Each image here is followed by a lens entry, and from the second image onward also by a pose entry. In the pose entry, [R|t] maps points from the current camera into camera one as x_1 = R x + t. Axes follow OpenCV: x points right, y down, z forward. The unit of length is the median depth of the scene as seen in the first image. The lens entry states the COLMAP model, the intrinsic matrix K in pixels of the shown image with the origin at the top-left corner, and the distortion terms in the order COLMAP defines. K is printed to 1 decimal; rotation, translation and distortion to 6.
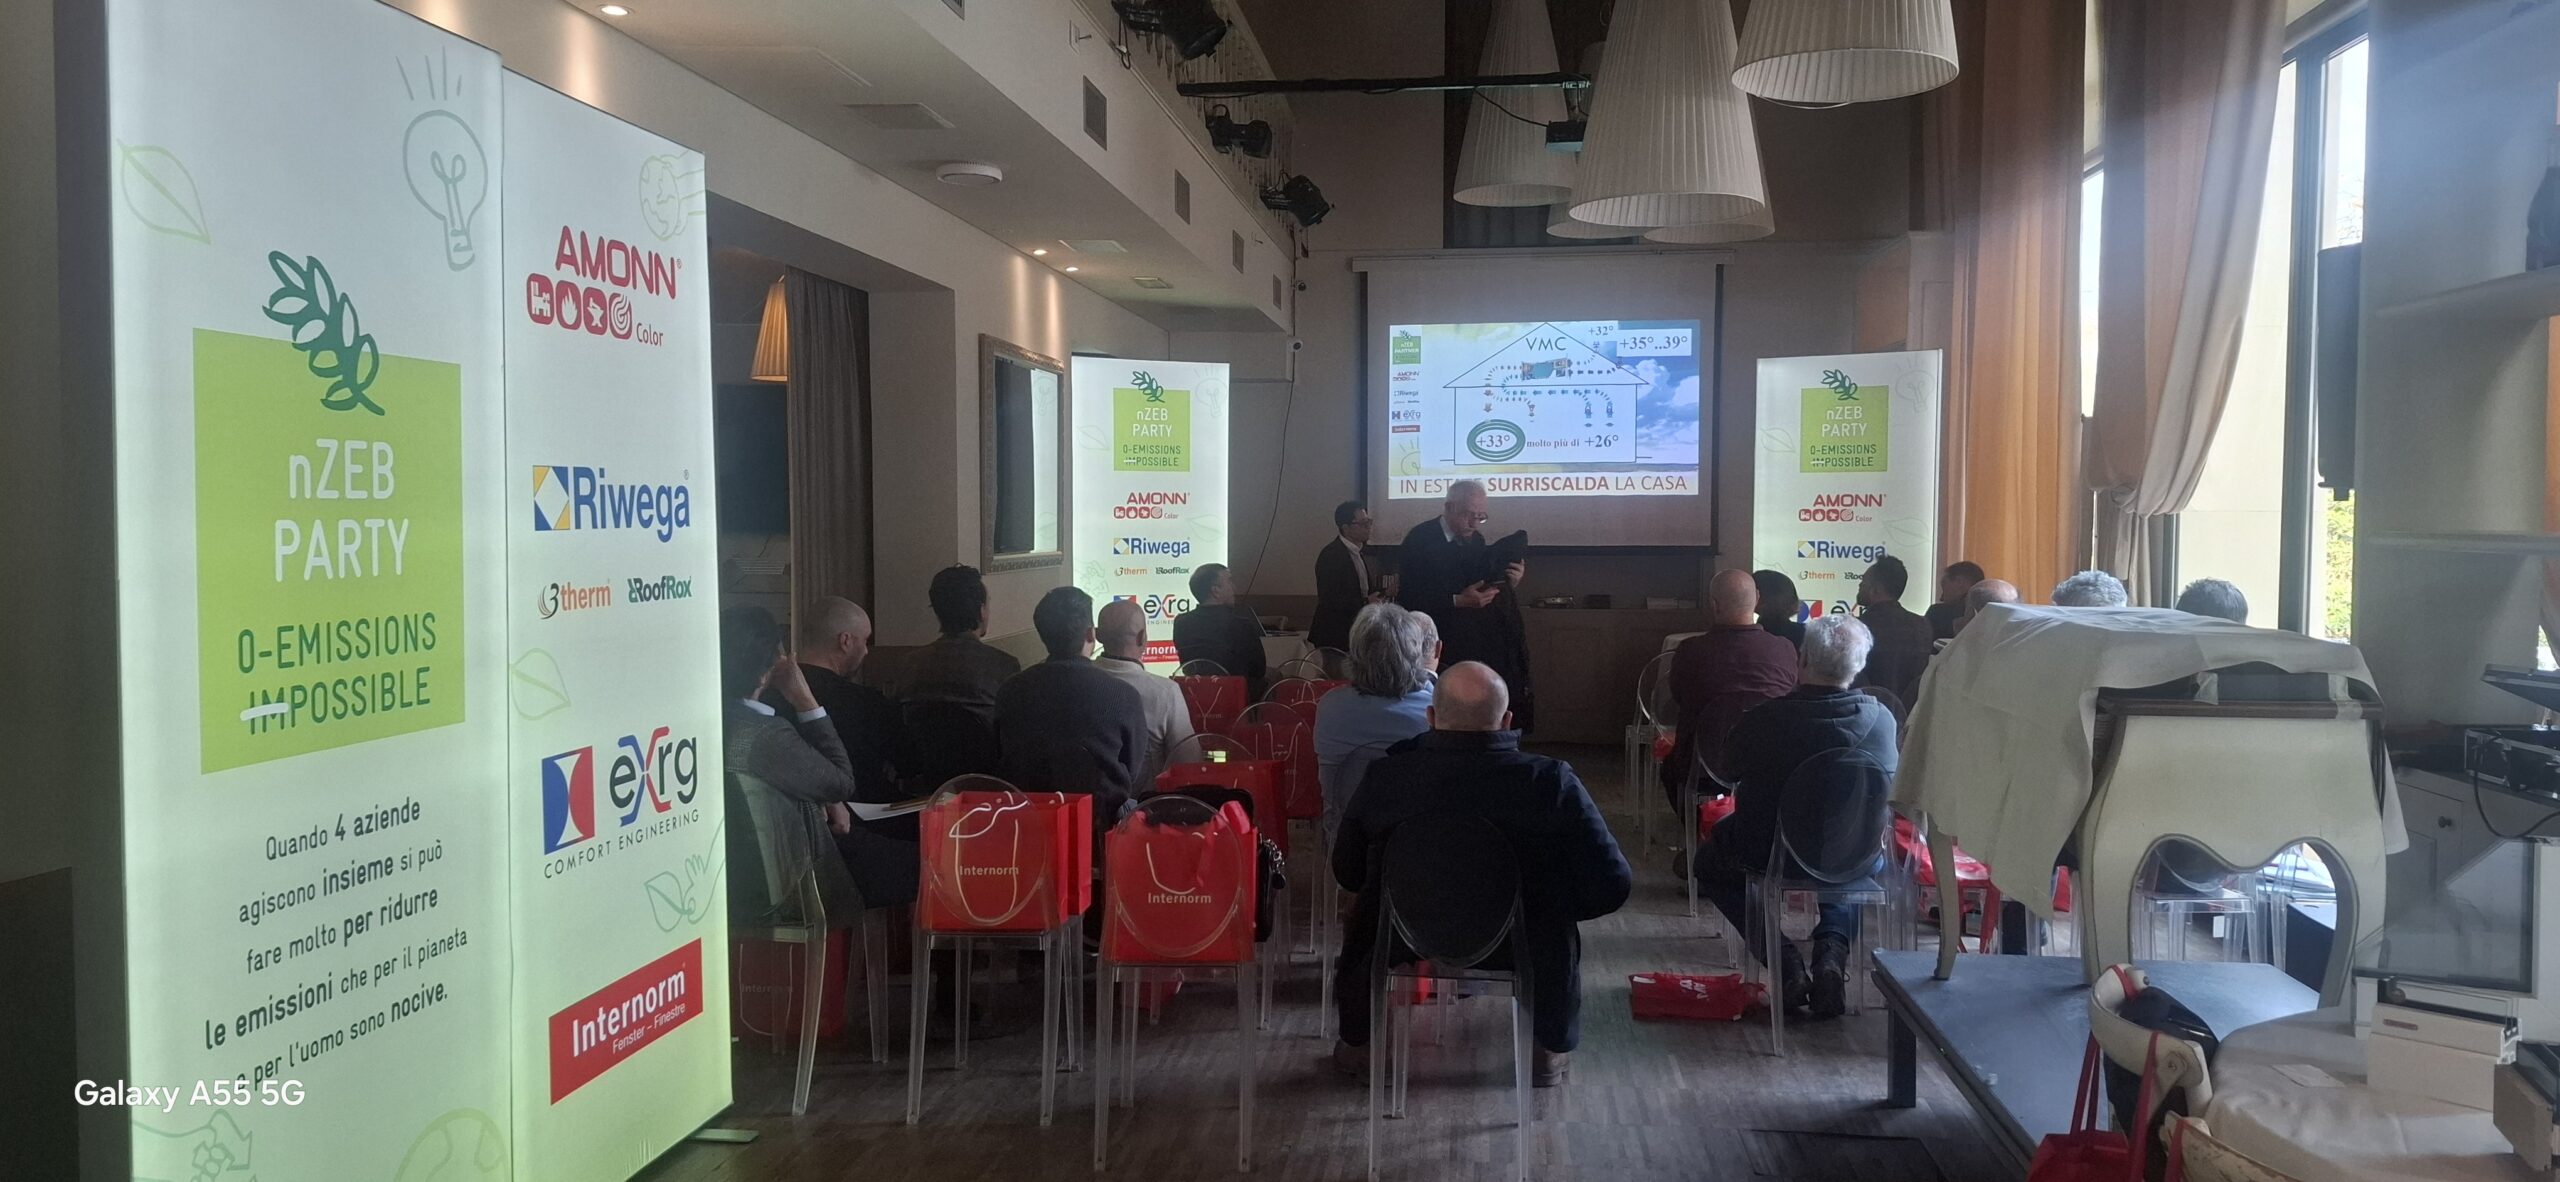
lens RADIAL K [[1867.4, 0, 1280.0], [0, 1867.4, 591.0], [0, 0, 1]] dist [0.092803, -0.173854]
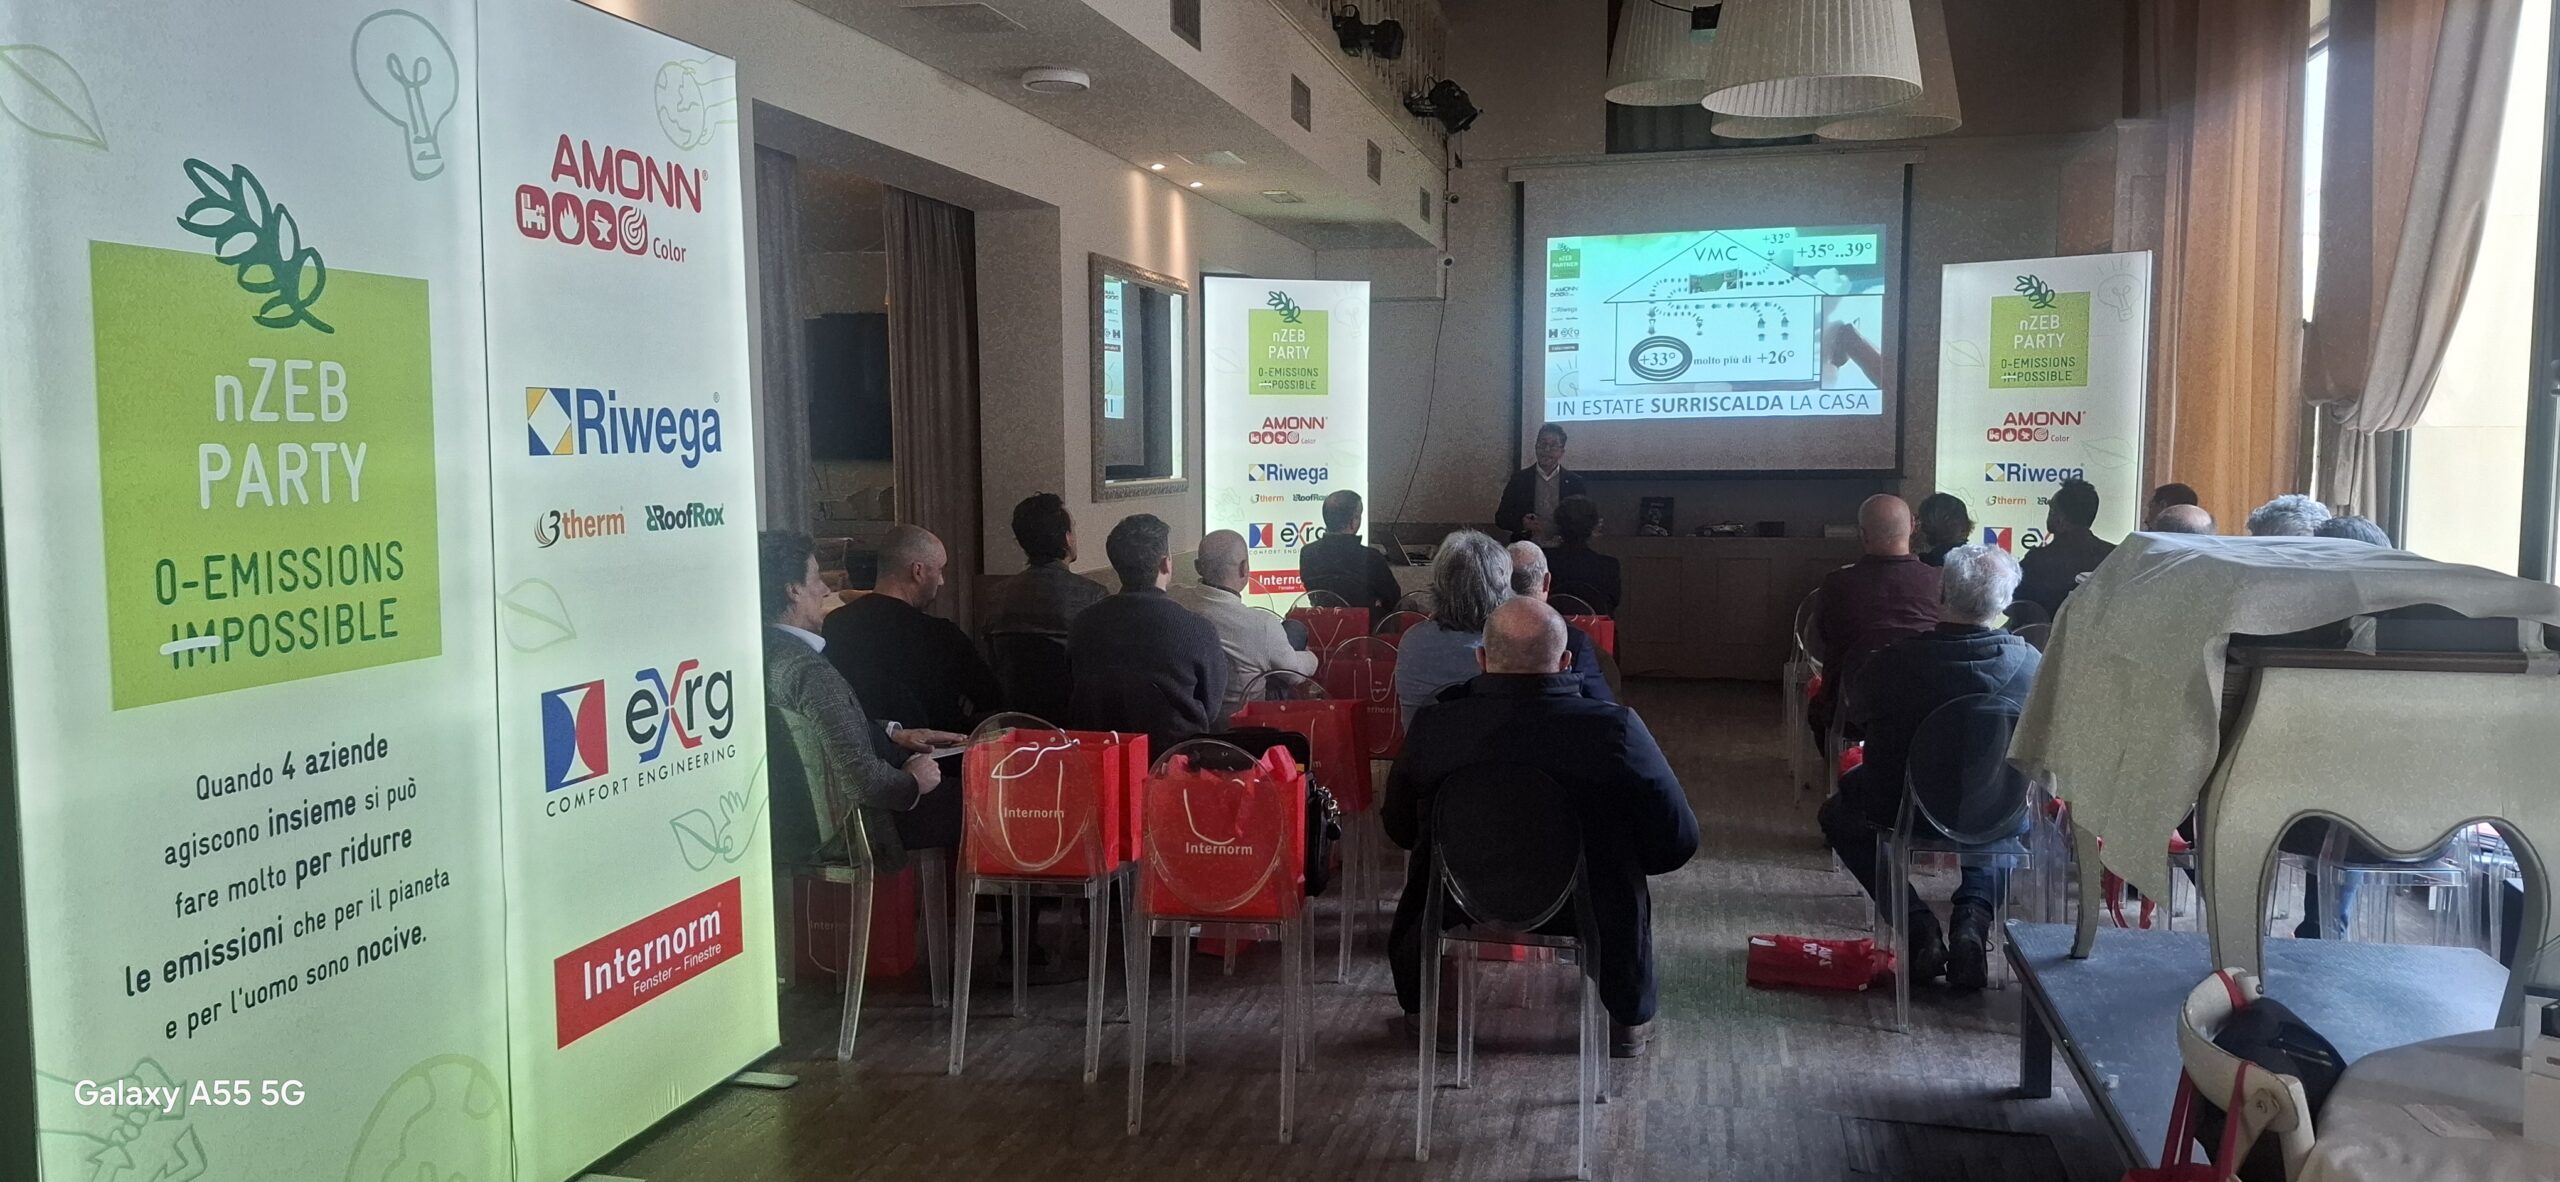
lens RADIAL K [[1842.2, 0, 1280.0], [0, 1842.2, 591.0], [0, 0, 1]] dist [0.093753, -0.148055]
pose [[0.992030, 0.004454, -0.125926, 0.089682], [0.000500, 0.999228, 0.039283, -0.000230], [0.126003, -0.039033, 0.991262, 0.094652]]
